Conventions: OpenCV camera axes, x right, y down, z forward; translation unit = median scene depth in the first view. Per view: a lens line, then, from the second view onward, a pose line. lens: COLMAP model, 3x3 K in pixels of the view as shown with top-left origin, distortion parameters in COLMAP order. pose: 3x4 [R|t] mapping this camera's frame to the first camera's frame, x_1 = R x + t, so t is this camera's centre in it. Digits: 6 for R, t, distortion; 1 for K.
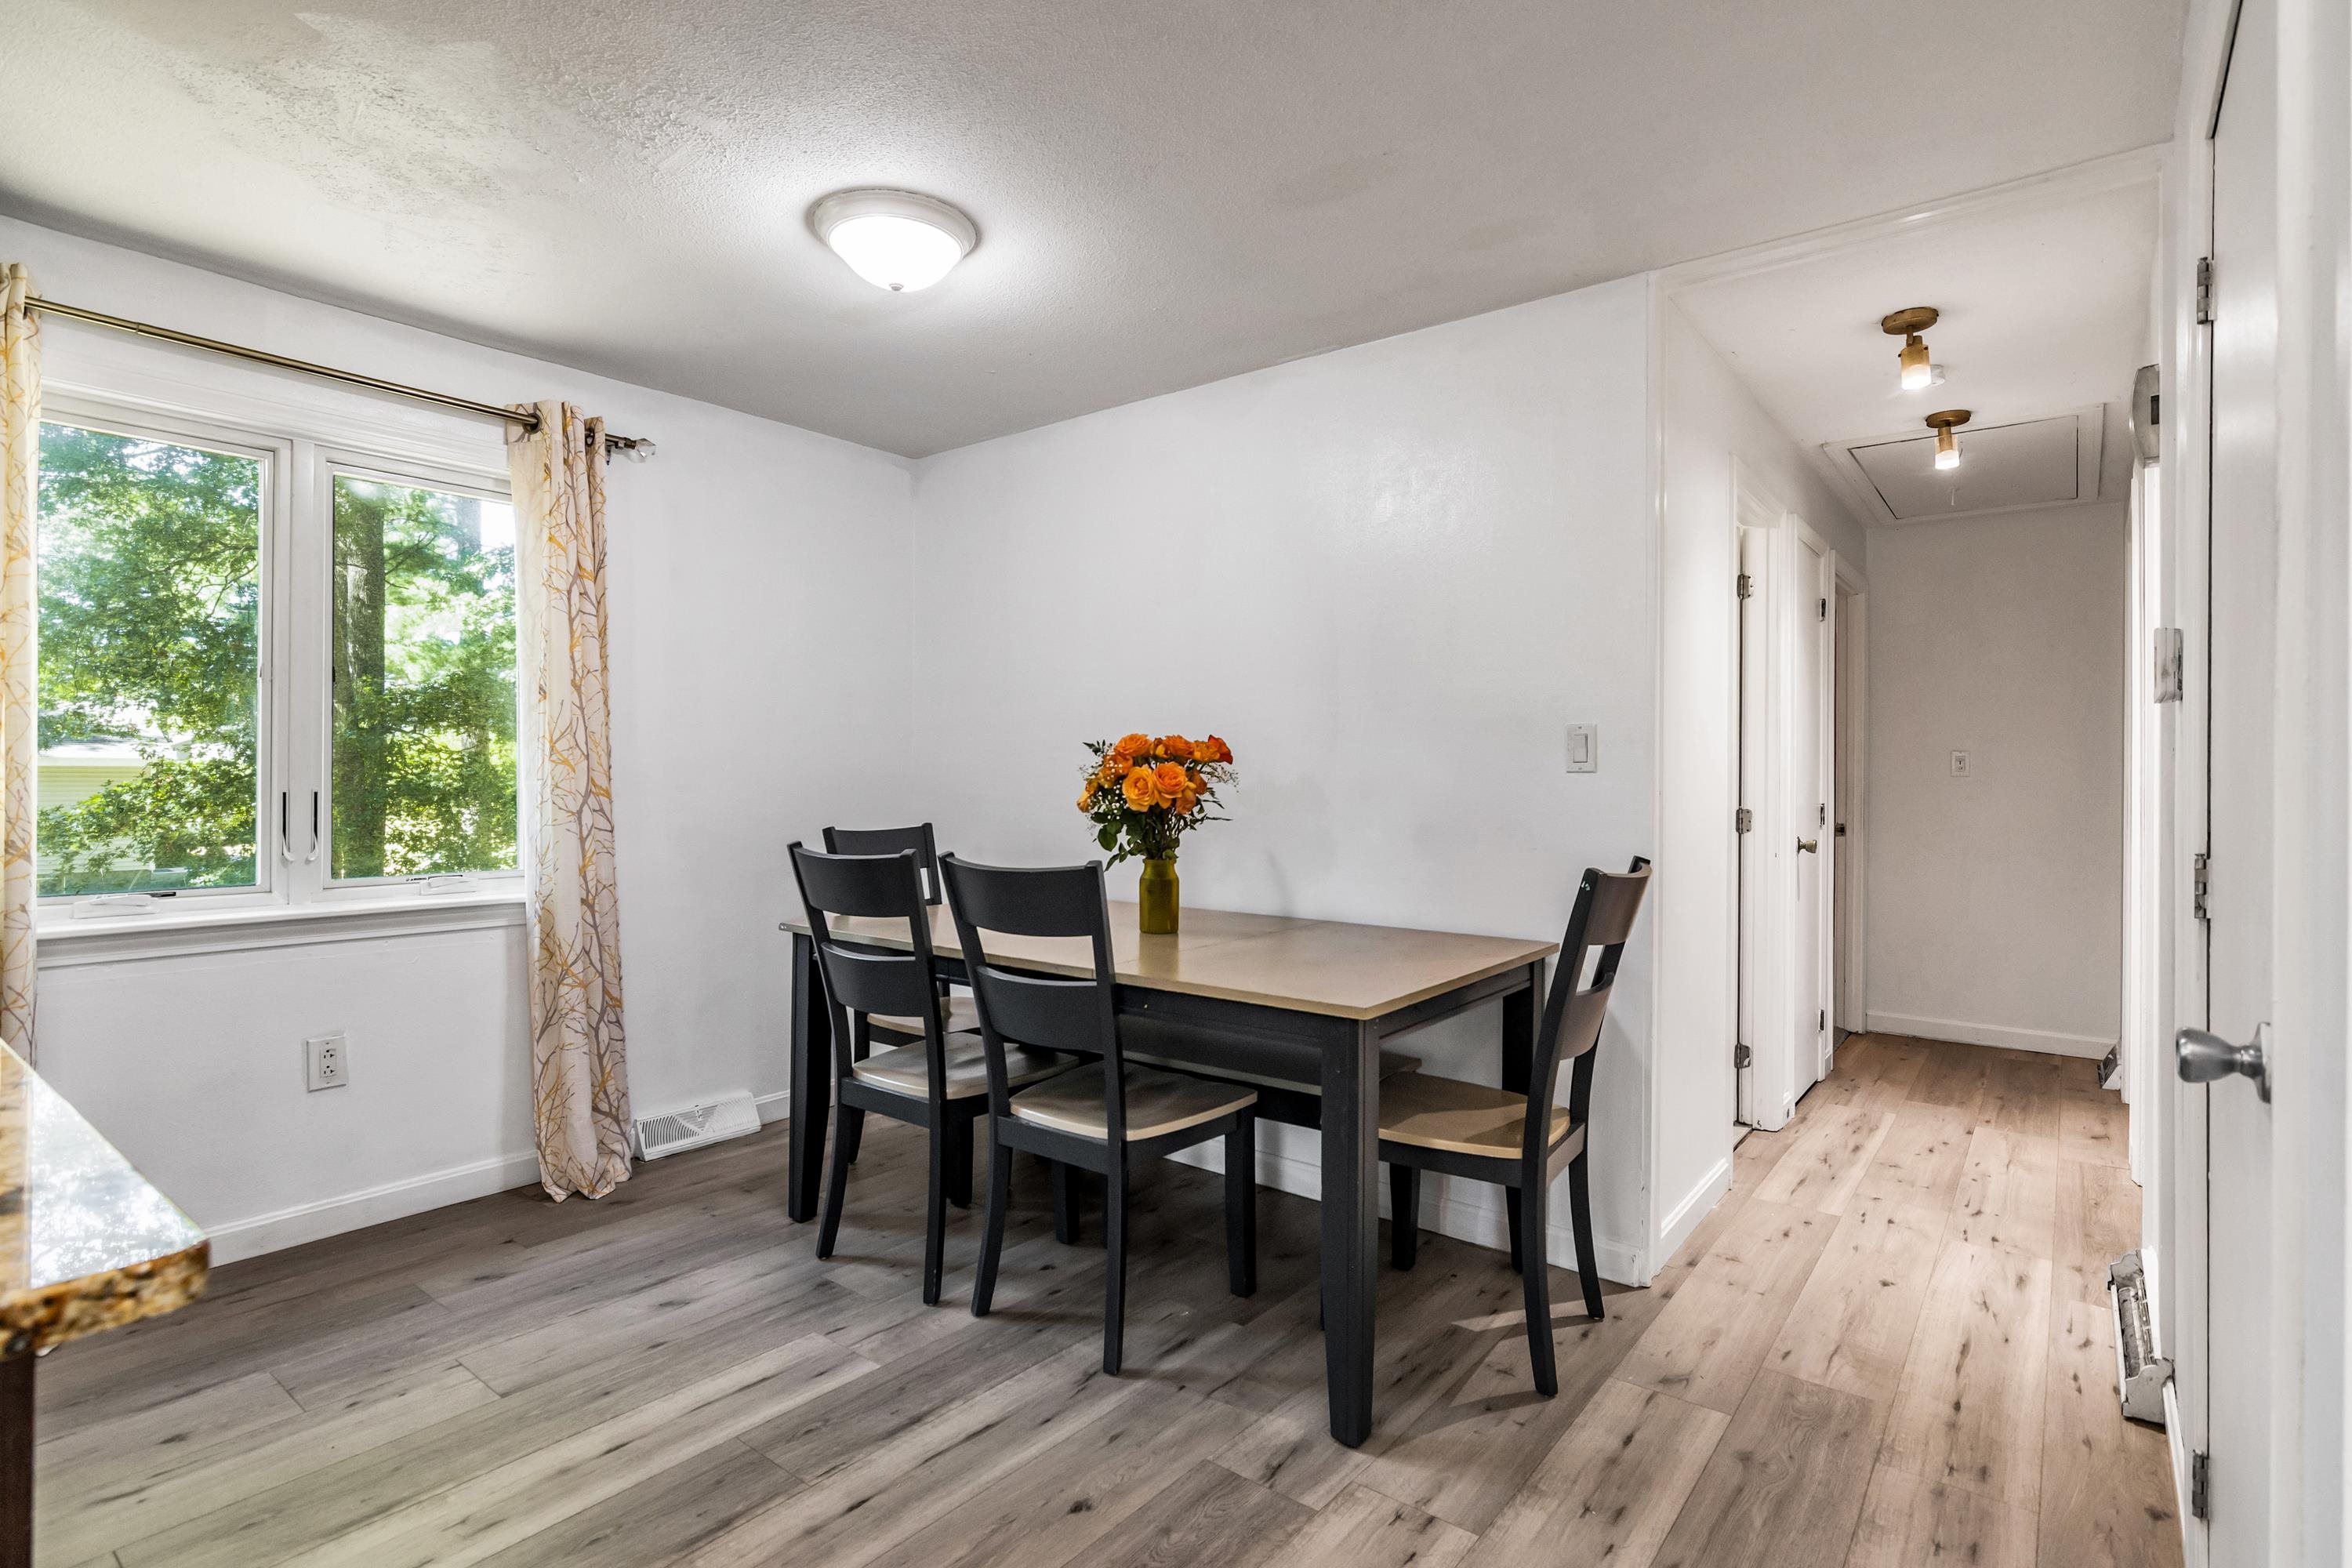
lens RADIAL K [[1148.2, 0, 1167.9], [0, 1148.2, 770.9], [0, 0, 1]] dist [-0.000990, -0.001027]
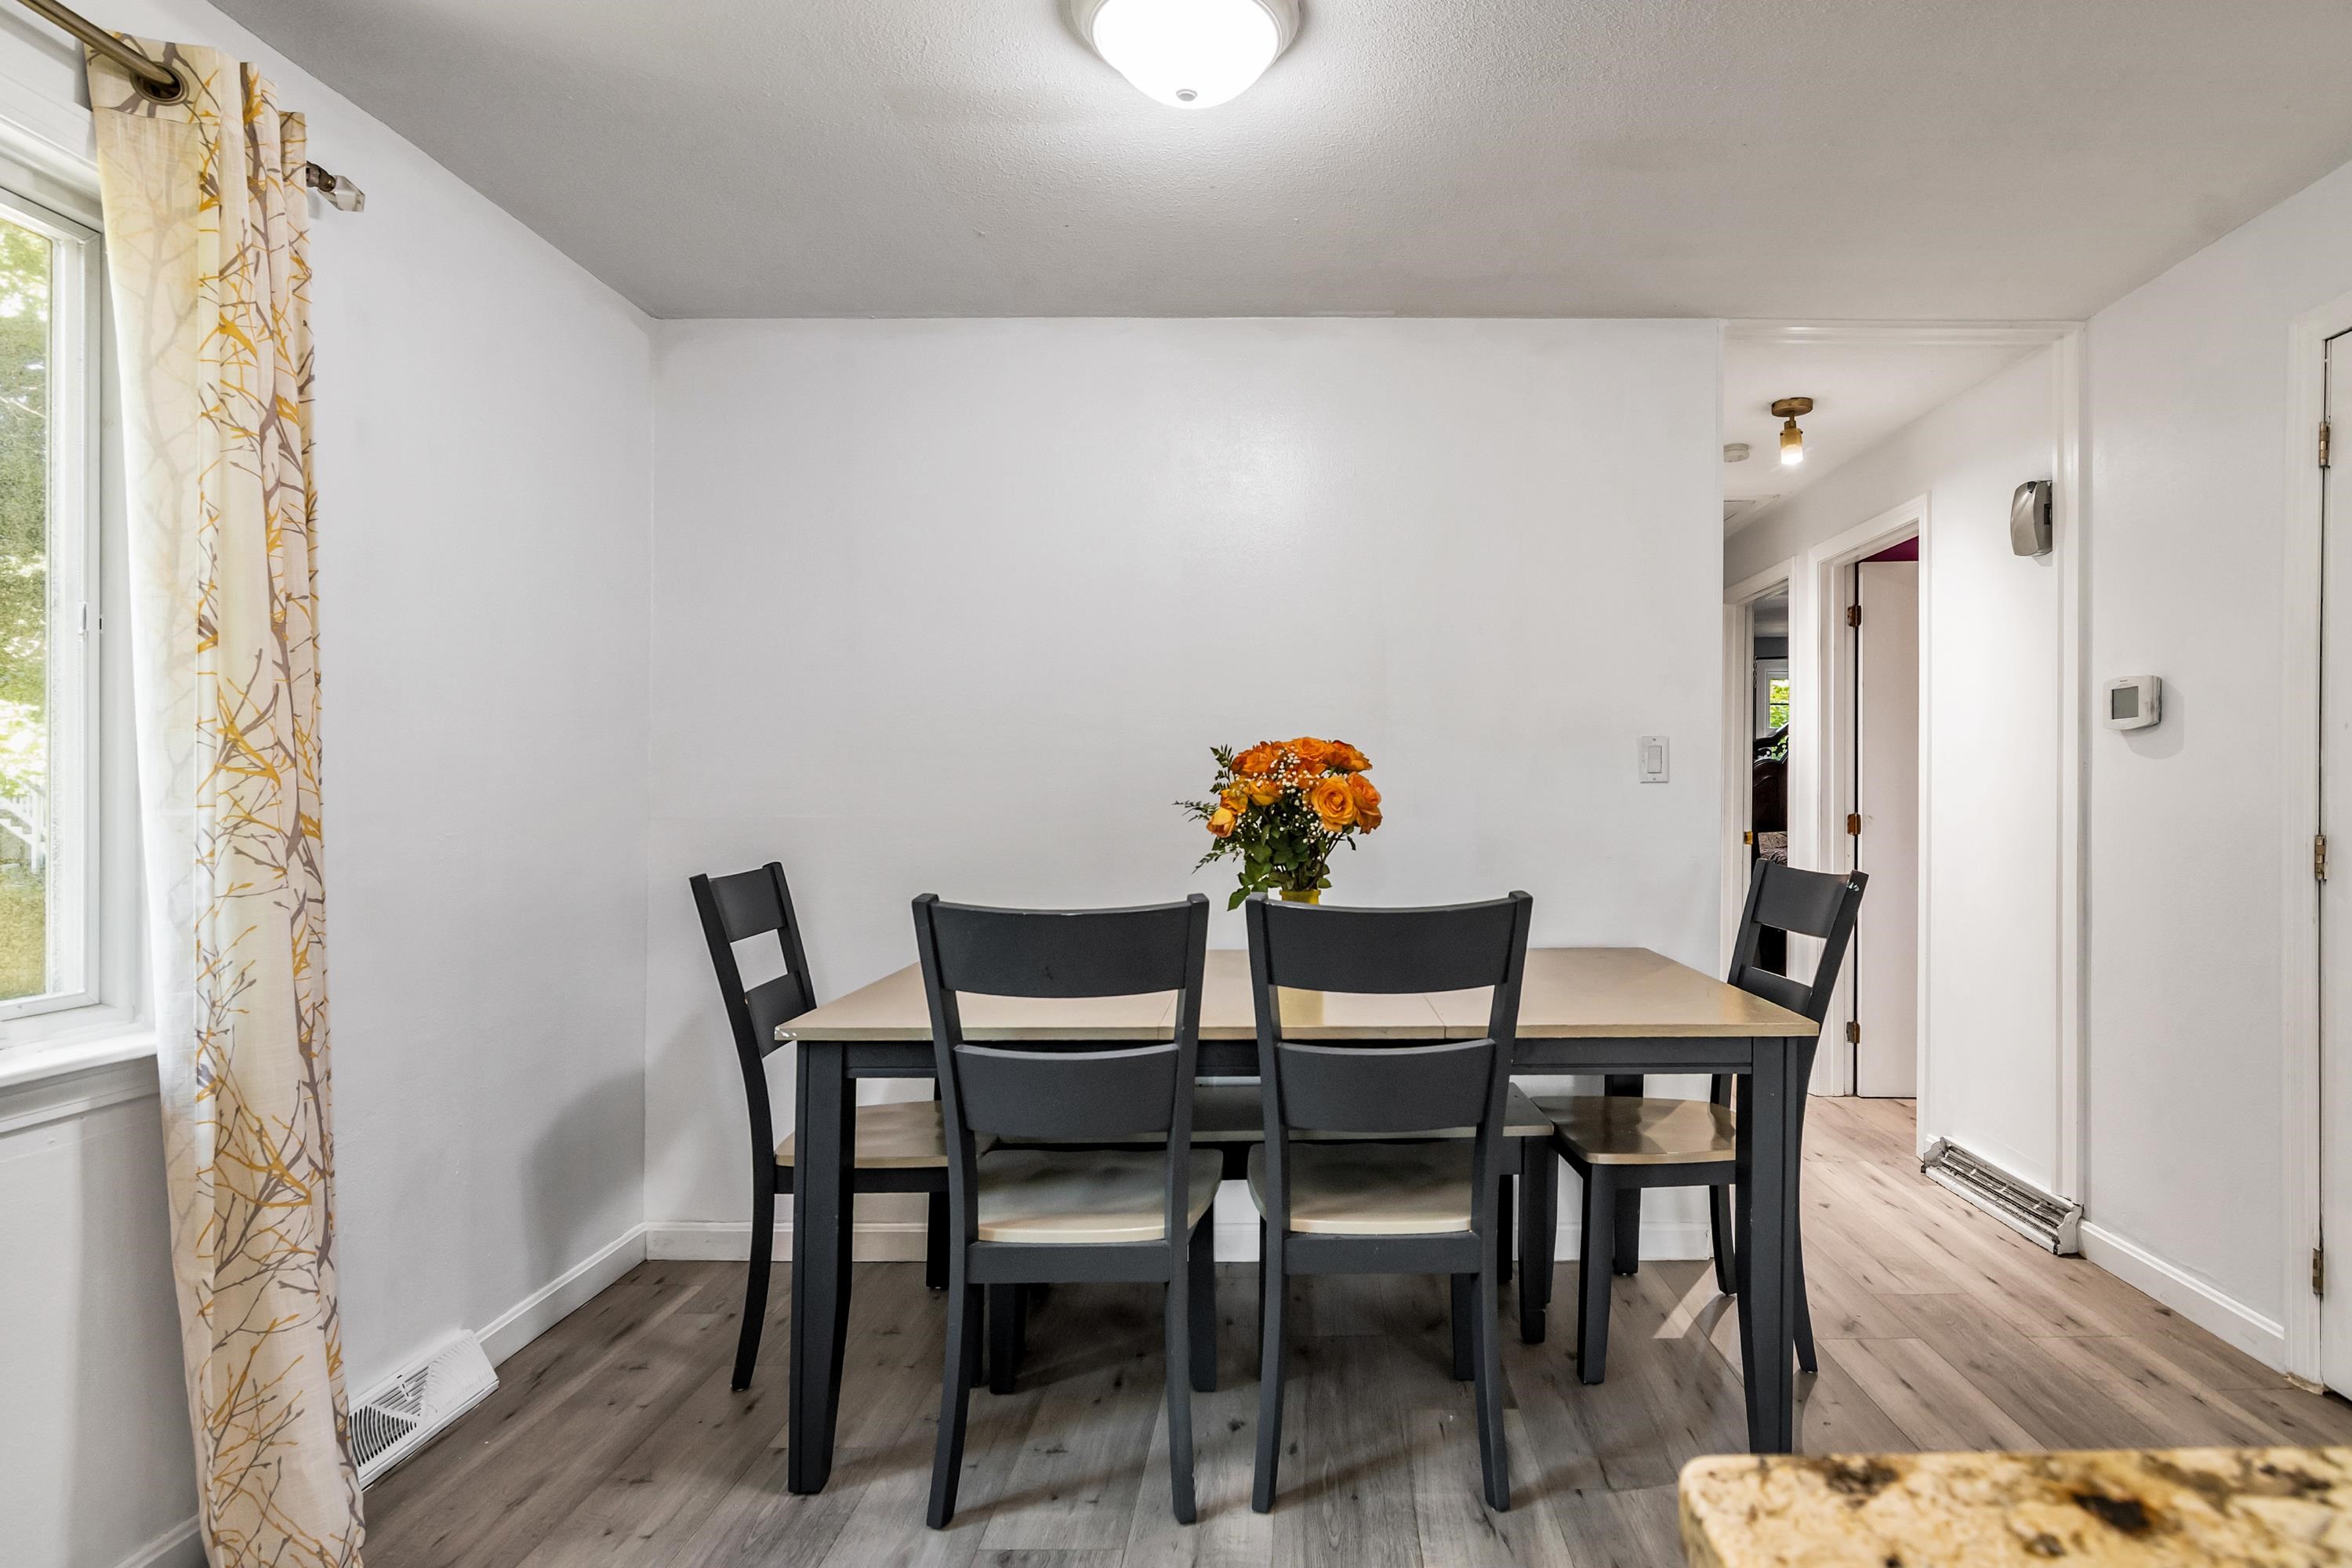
lens RADIAL K [[1219.8, 0, 1279.4], [0, 1219.8, 787.9], [0, 0, 1]] dist [0.006672, -0.001611]
pose [[0.781940, -0.007185, 0.623313, -0.513628], [0.004831, 0.999973, 0.005466, -0.001226], [-0.623336, -0.001263, 0.781953, 0.292416]]
